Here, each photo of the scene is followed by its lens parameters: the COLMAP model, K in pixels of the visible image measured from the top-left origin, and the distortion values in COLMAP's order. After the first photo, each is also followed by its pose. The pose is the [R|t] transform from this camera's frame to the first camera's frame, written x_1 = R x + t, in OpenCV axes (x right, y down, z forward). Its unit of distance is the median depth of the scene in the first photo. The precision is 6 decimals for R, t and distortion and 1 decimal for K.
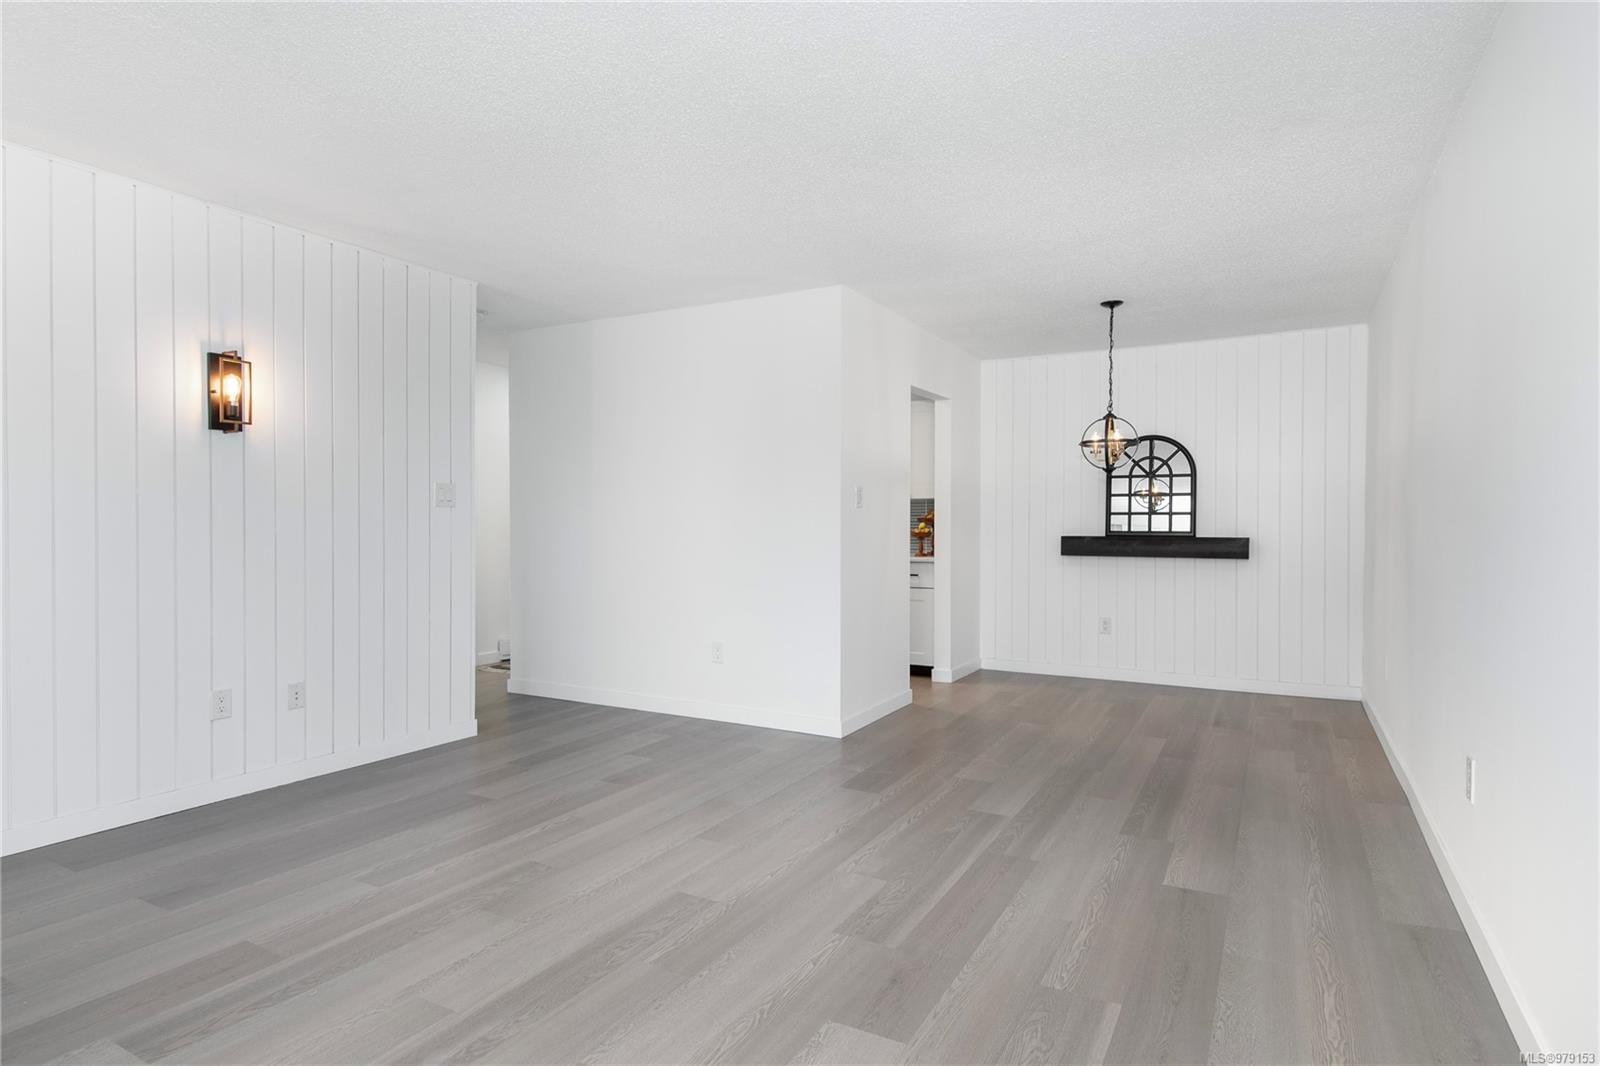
lens RADIAL K [[864.0, 0, 796.2], [0, 864.0, 514.5], [0, 0, 1]] dist [0.021399, -0.003734]
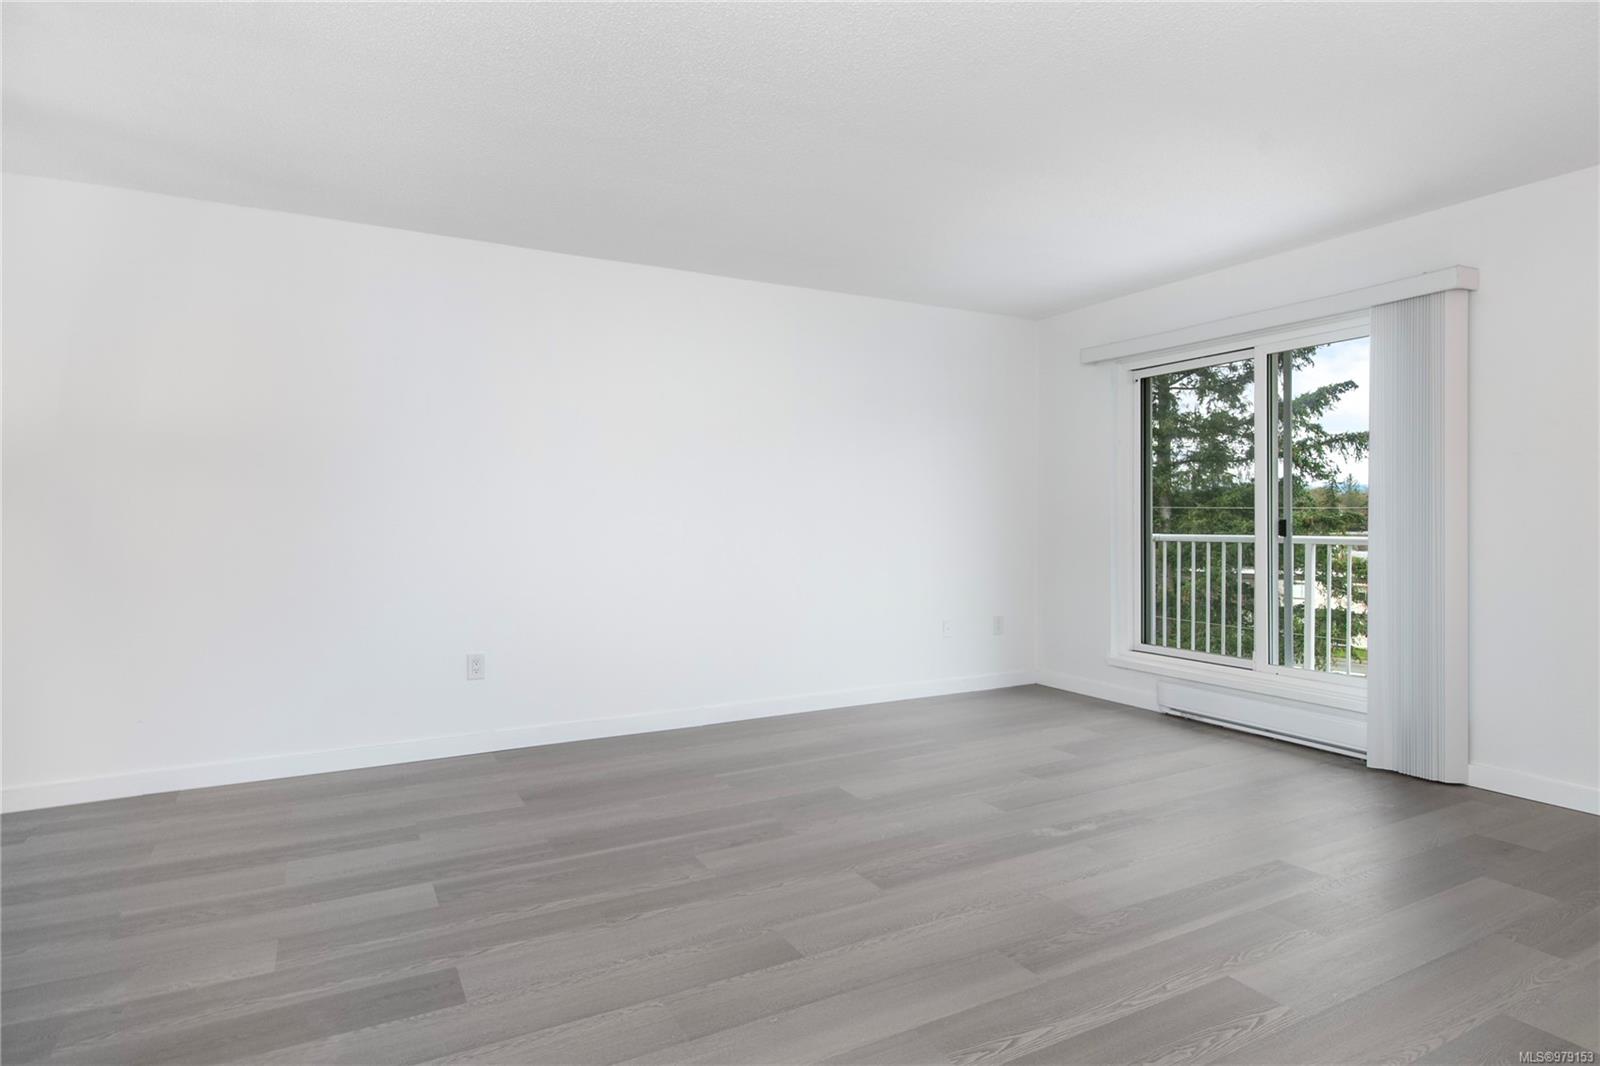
lens RADIAL K [[864.0, 0, 796.2], [0, 864.0, 514.5], [0, 0, 1]] dist [0.021399, -0.003734]
pose [[-0.846476, 0.003630, 0.532415, -0.524870], [-0.004030, 0.999904, -0.013224, 0.025548], [-0.532412, -0.013339, -0.846380, 1.726465]]
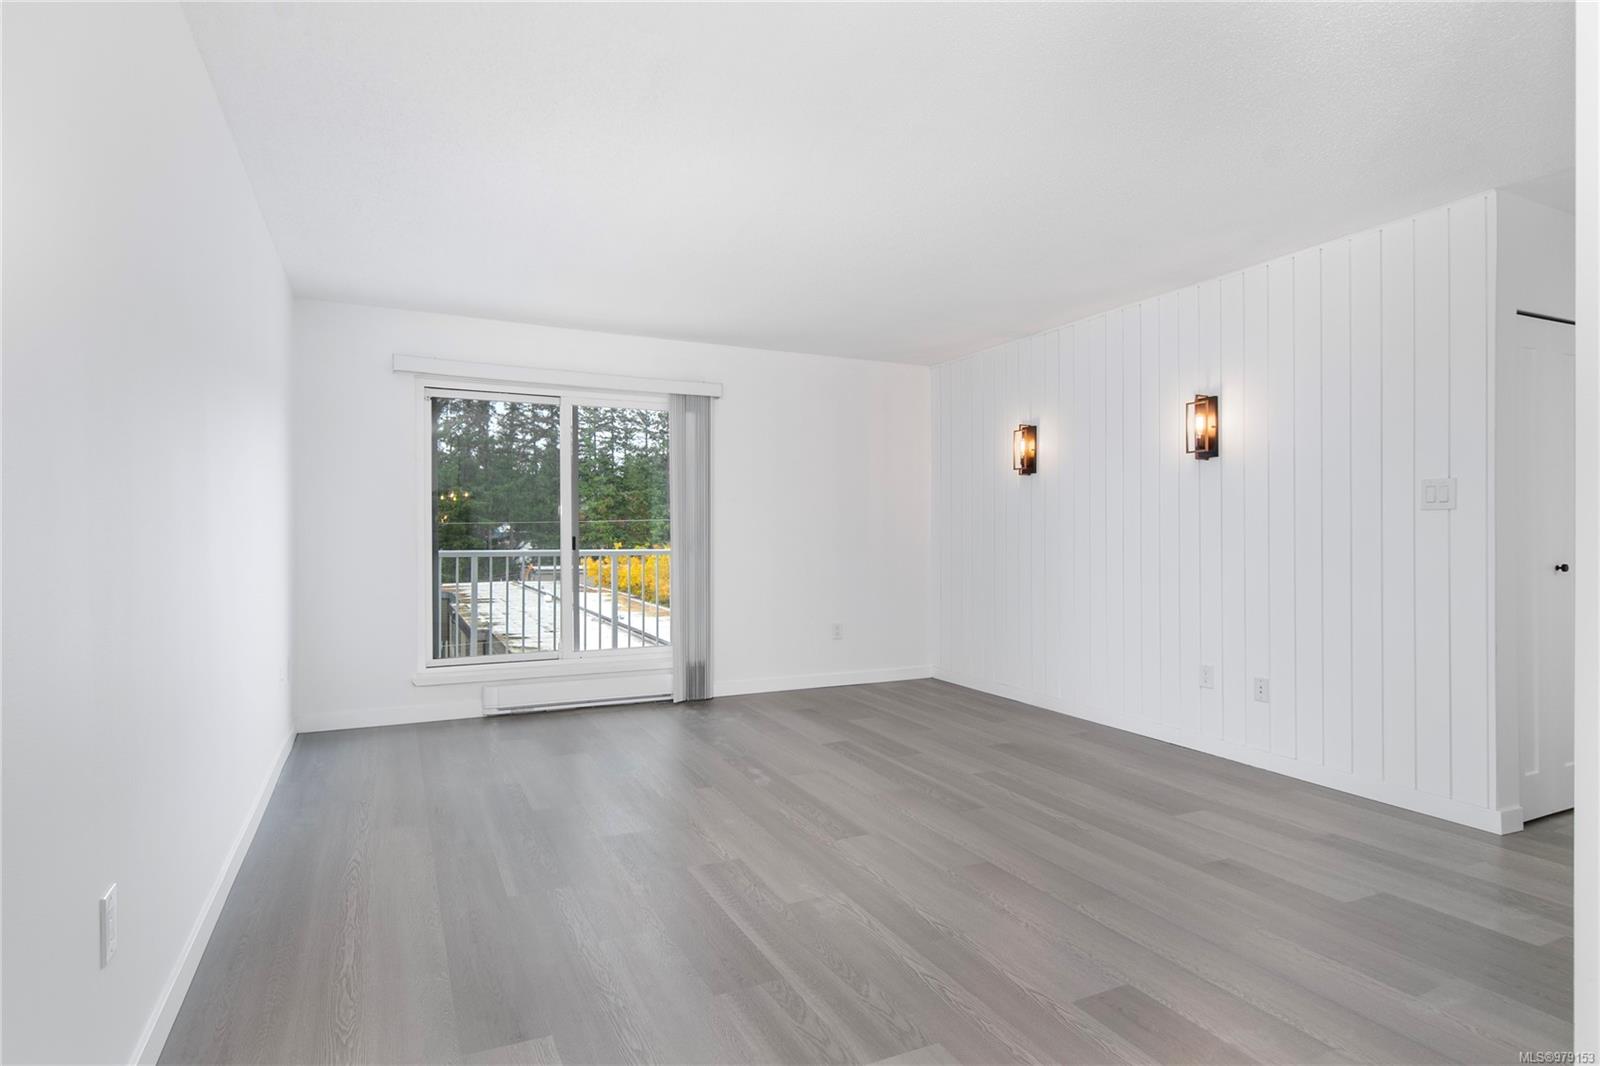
lens RADIAL K [[841.7, 0, 792.1], [0, 841.7, 535.9], [0, 0, 1]] dist [0.021508, -0.000049]
pose [[-0.575367, 0.000225, -0.817895, 0.820850], [0.007449, 0.999960, -0.004965, 0.020726], [0.817861, -0.008949, -0.575346, 1.464773]]
